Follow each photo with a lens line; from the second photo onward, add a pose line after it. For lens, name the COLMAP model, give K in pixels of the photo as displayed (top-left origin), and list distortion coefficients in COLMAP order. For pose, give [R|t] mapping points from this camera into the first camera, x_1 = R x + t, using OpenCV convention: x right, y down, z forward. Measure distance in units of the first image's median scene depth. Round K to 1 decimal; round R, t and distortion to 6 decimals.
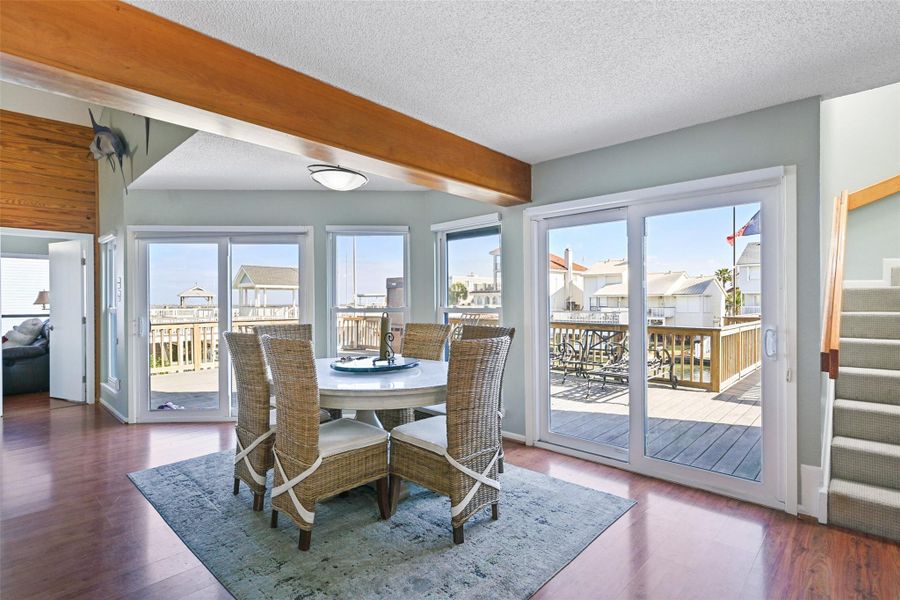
lens RADIAL K [[442.8, 0, 452.7], [0, 442.8, 299.1], [0, 0, 1]] dist [-0.003503, 0.000931]
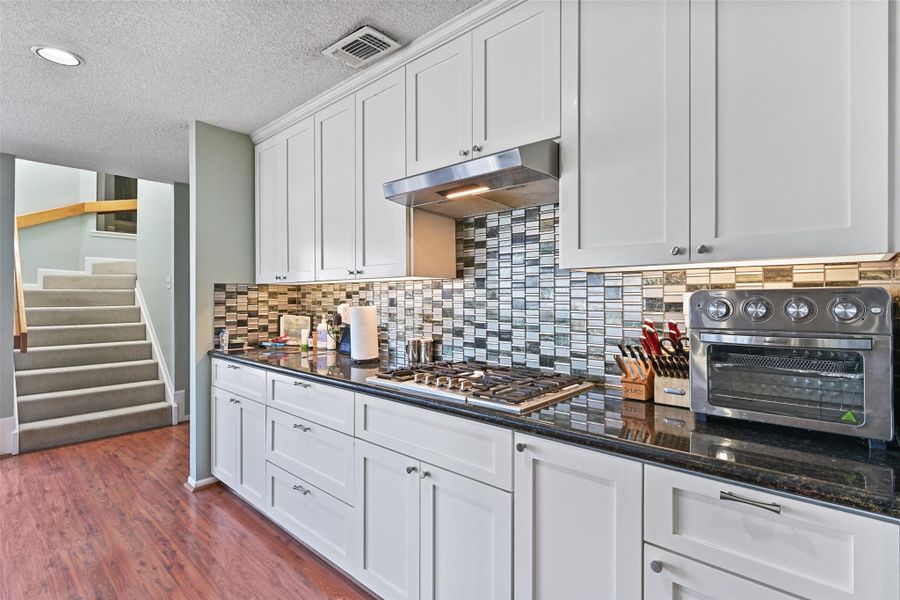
lens RADIAL K [[442.8, 0, 451.5], [0, 442.8, 291.5], [0, 0, 1]] dist [-0.003503, 0.000931]
pose [[-0.007692, 0.021460, 0.999740, -0.592896], [-0.003635, 0.999762, -0.021488, 0.004559], [-0.999964, -0.003799, -0.007613, -0.385885]]
